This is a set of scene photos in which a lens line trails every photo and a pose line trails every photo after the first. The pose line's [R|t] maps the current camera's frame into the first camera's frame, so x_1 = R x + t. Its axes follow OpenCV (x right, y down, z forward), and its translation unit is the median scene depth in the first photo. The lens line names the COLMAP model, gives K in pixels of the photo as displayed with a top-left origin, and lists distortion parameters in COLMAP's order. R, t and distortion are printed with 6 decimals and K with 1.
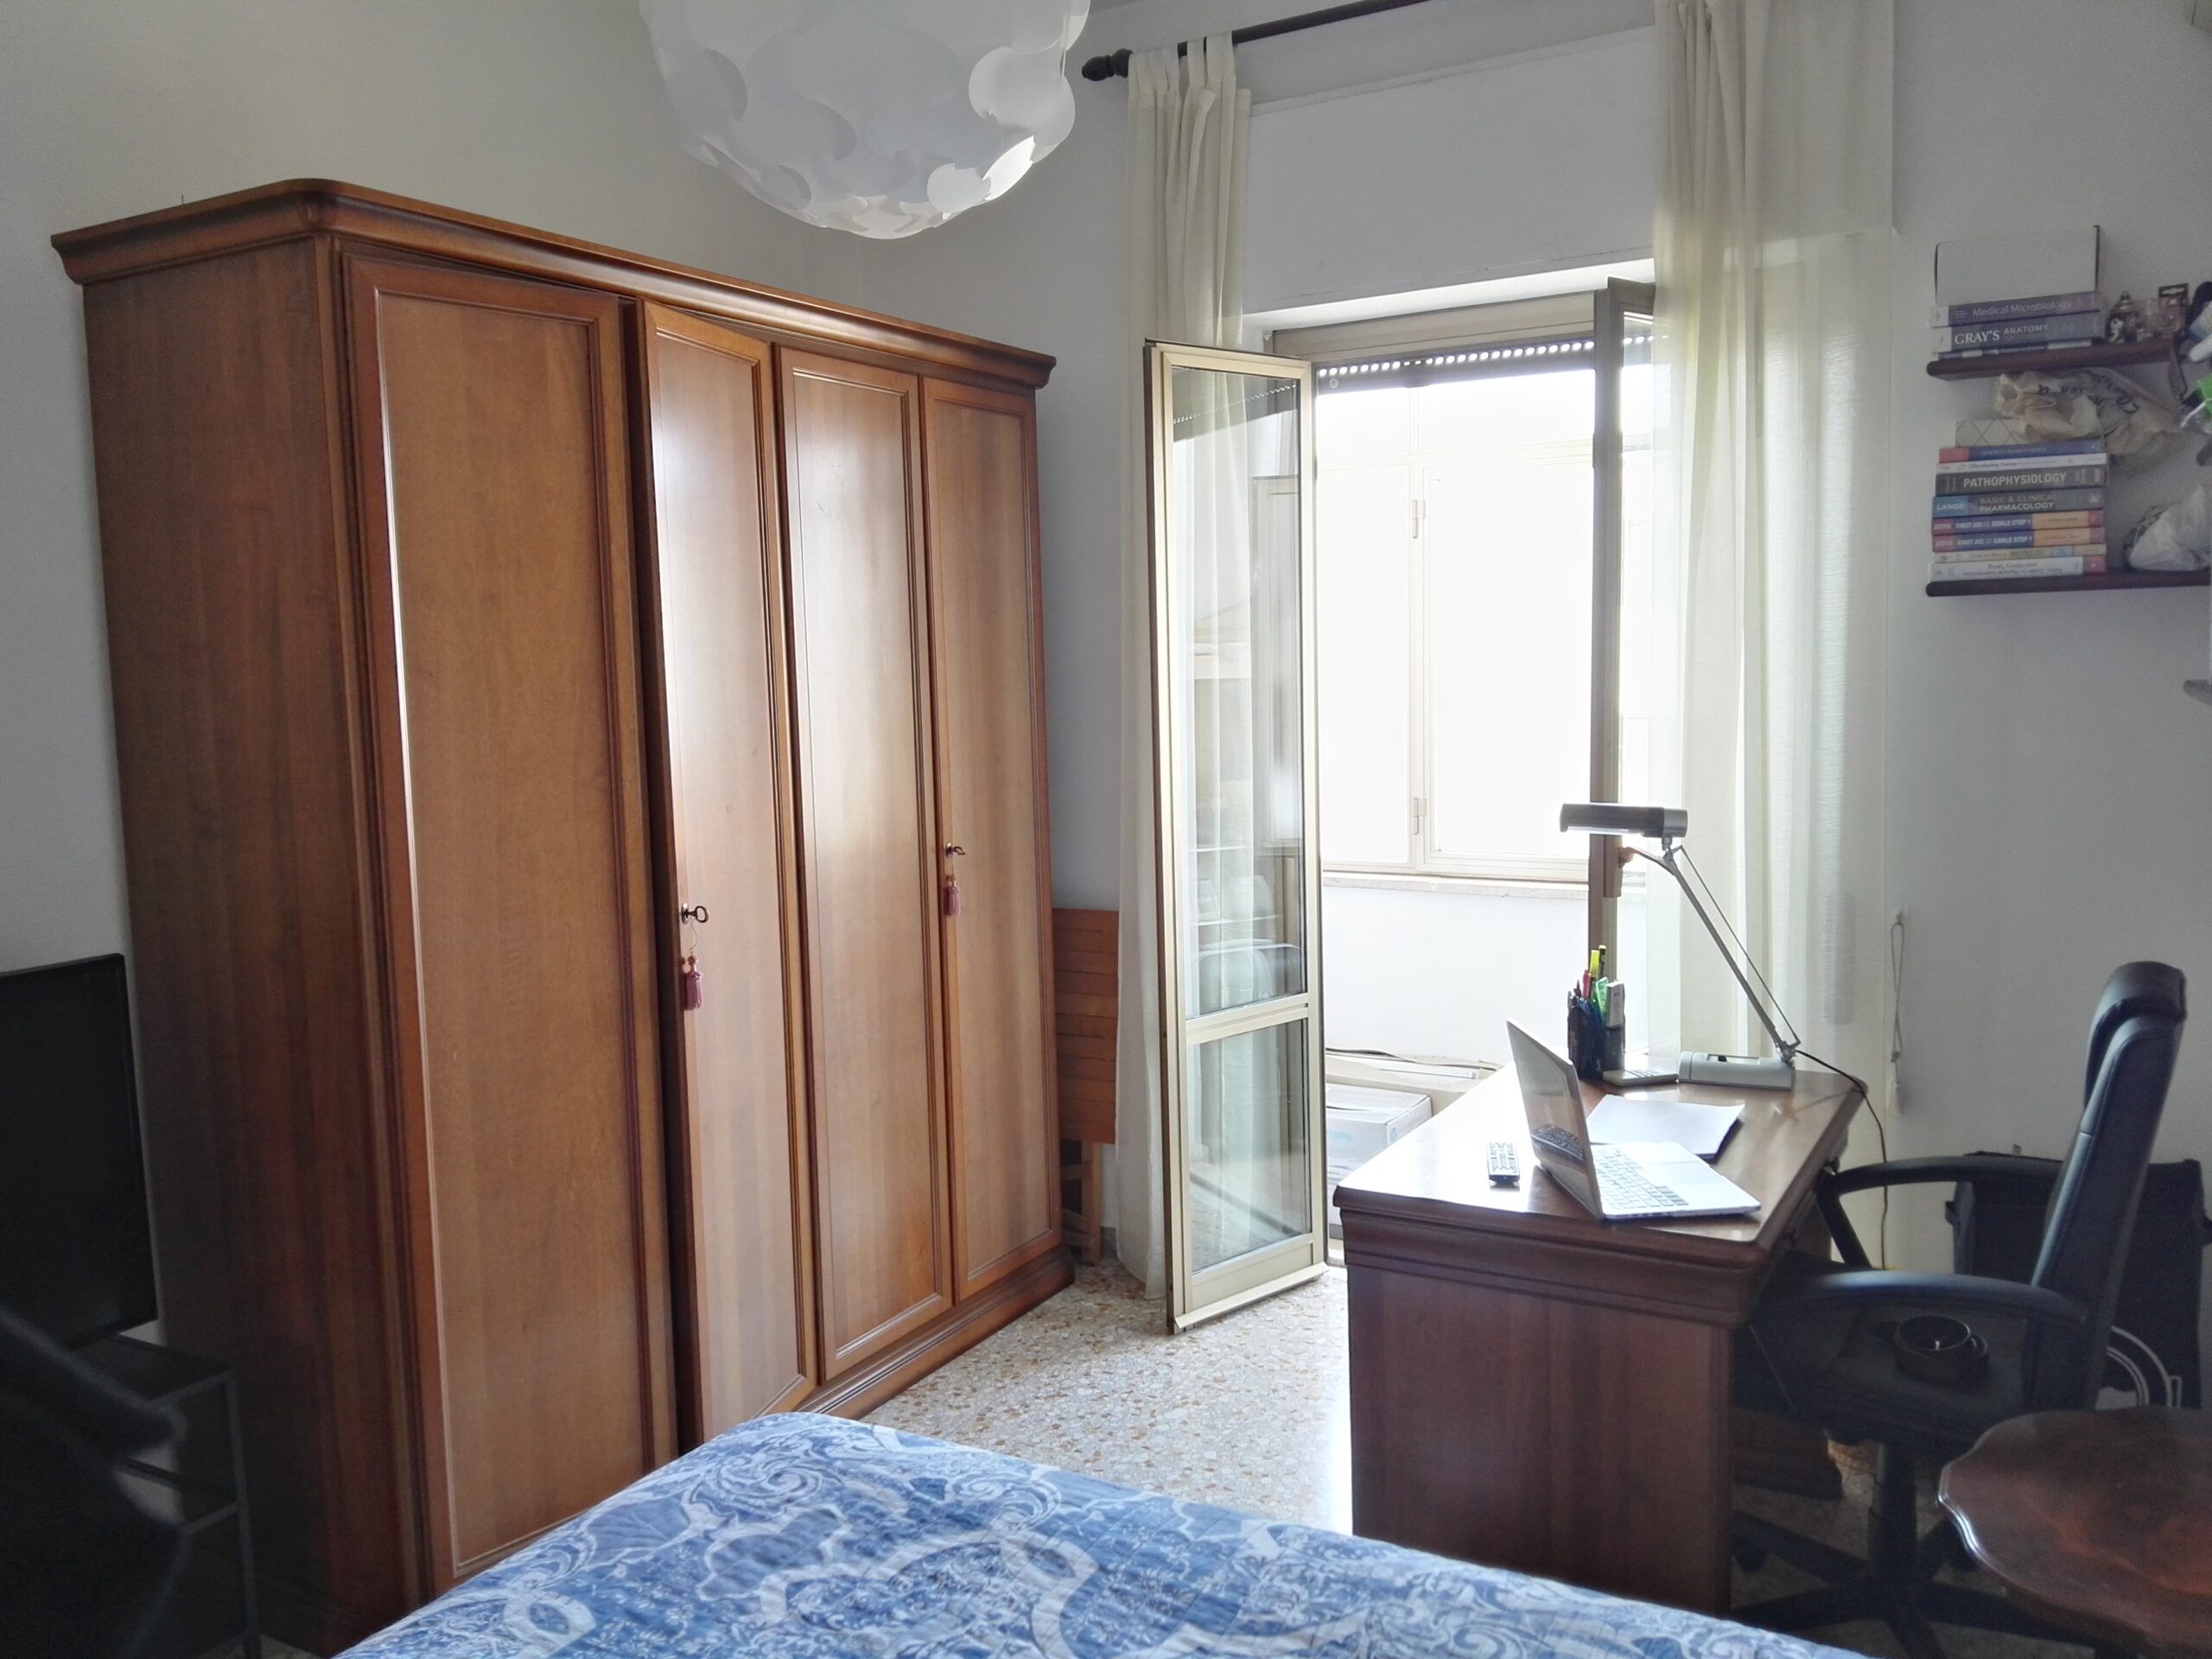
lens RADIAL K [[1742.2, 0, 1121.7], [0, 1742.2, 837.6], [0, 0, 1]] dist [0.073881, -0.178243]
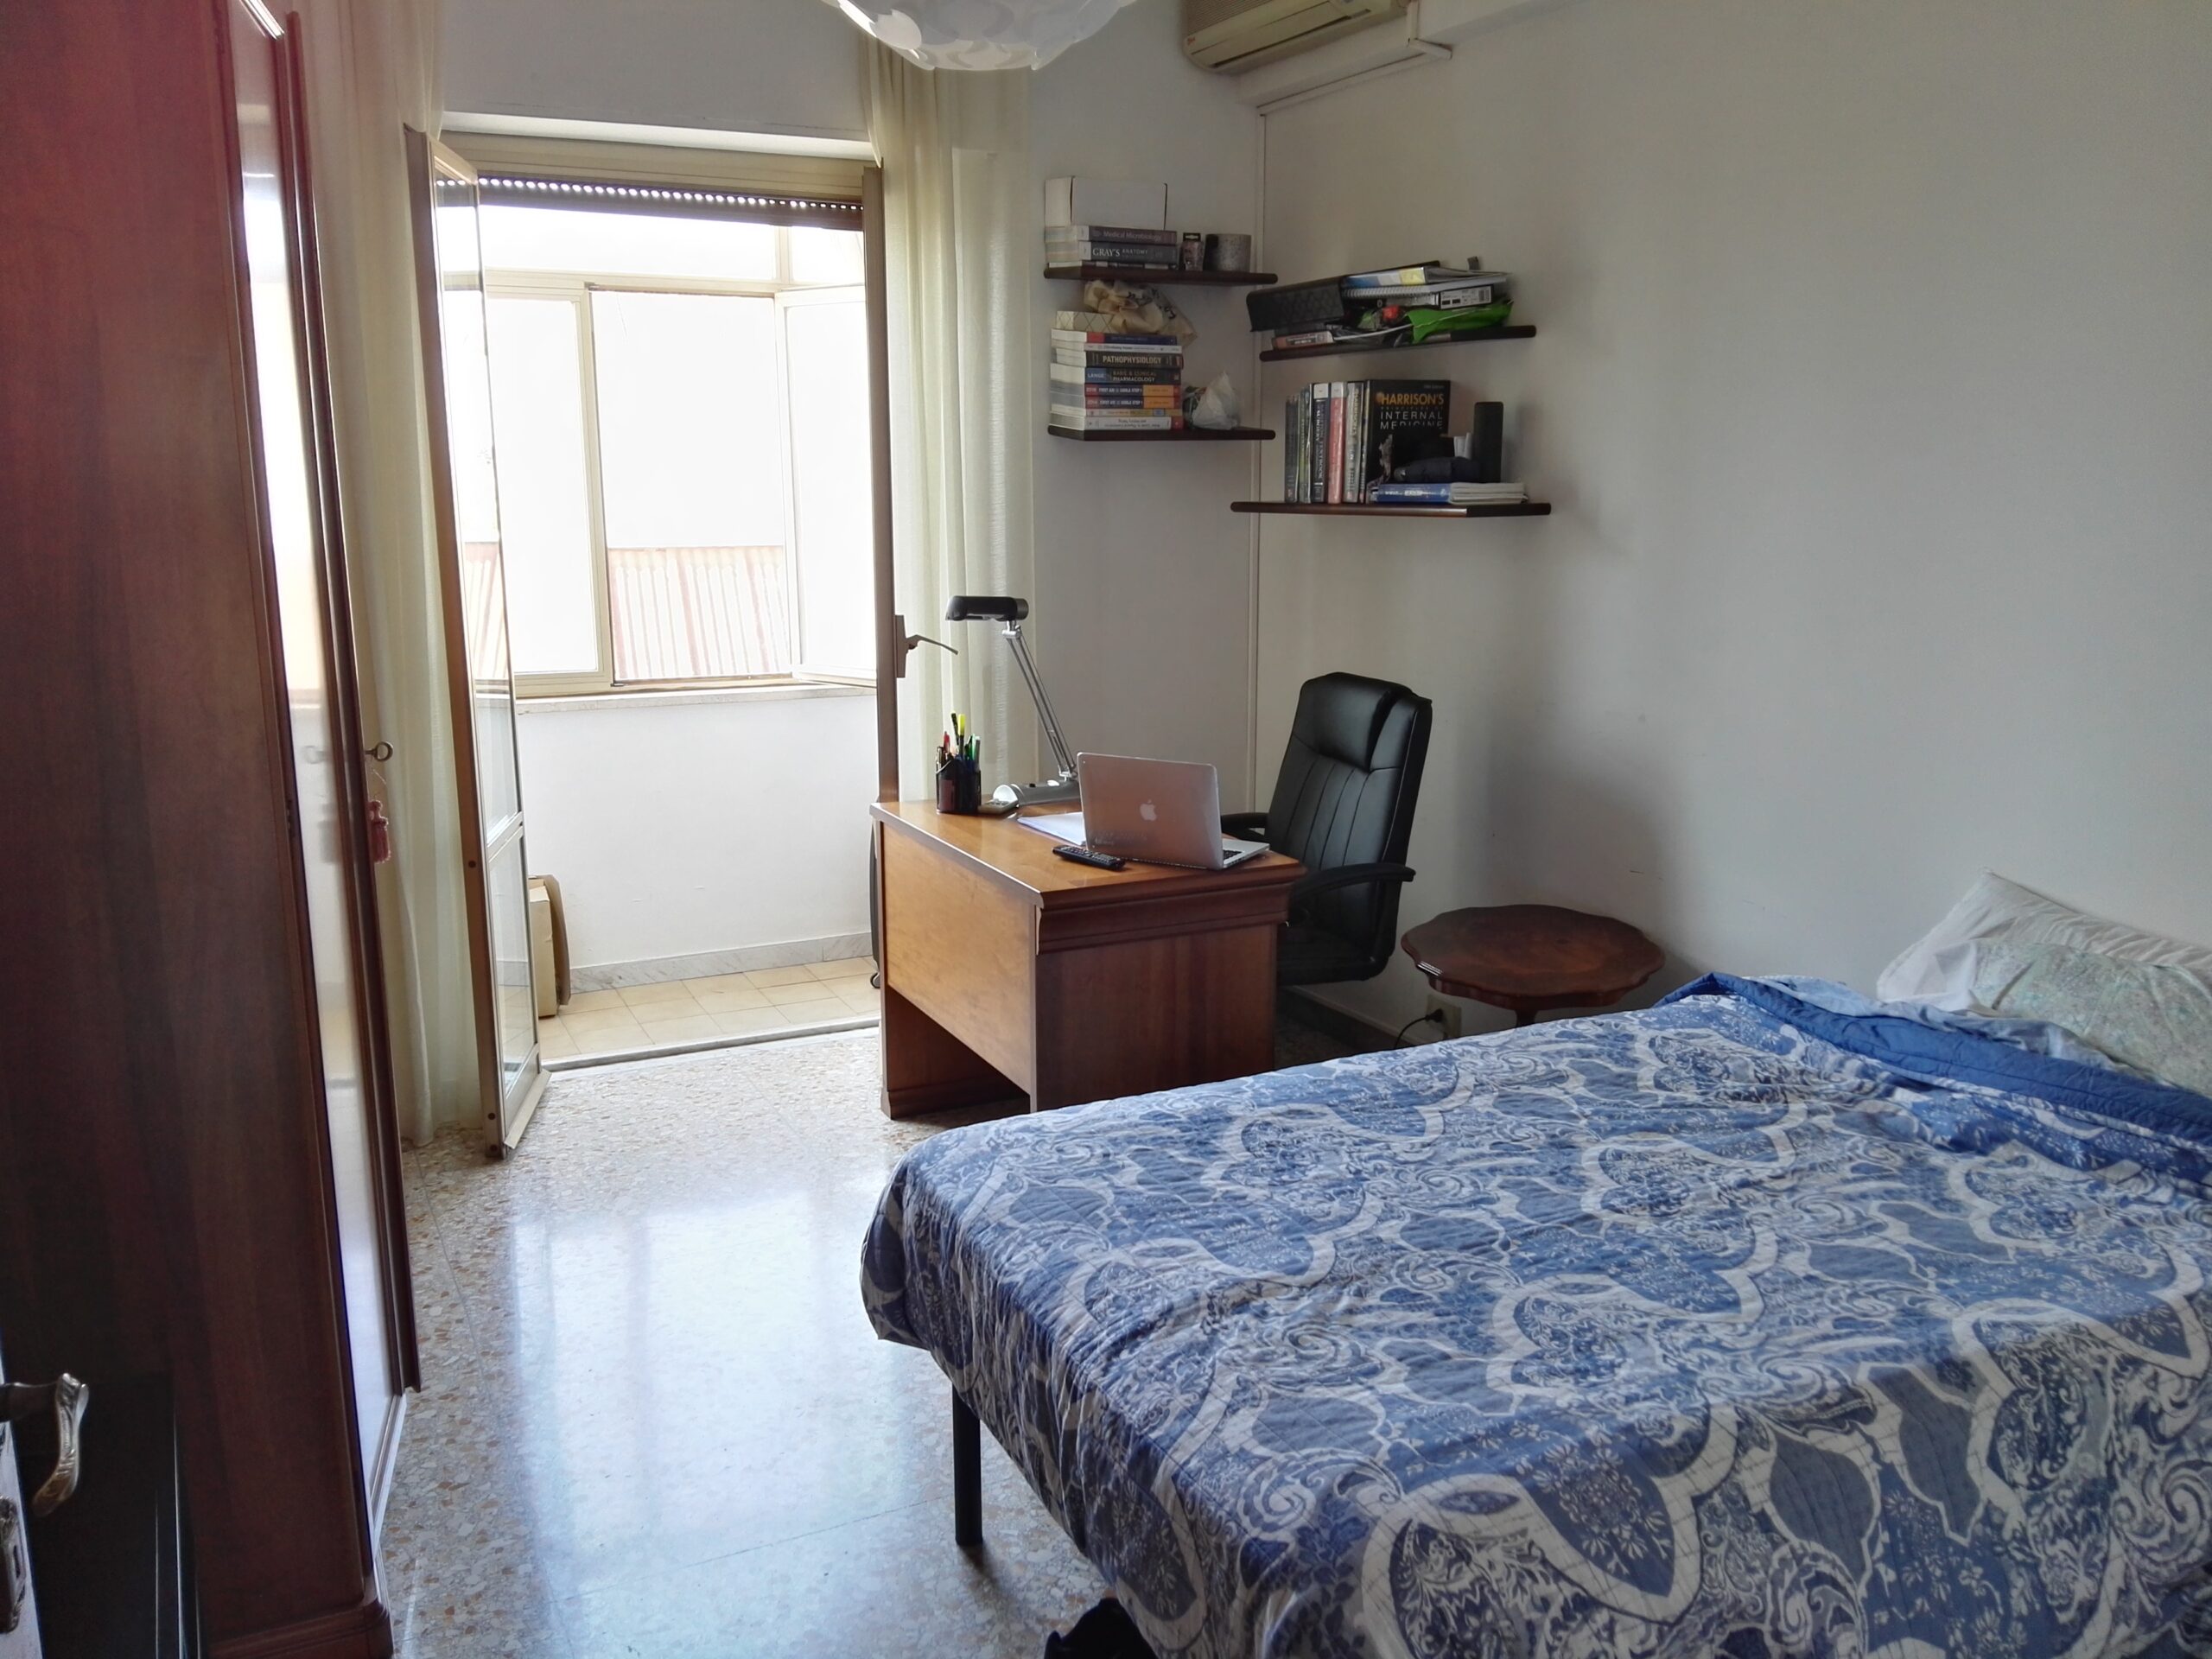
lens RADIAL K [[1742.2, 0, 1121.7], [0, 1742.2, 837.6], [0, 0, 1]] dist [0.073881, -0.178243]
pose [[0.558169, -0.137208, 0.818304, -0.718810], [0.070206, 0.990506, 0.118194, 0.012718], [-0.826752, -0.008522, 0.562502, 0.200661]]
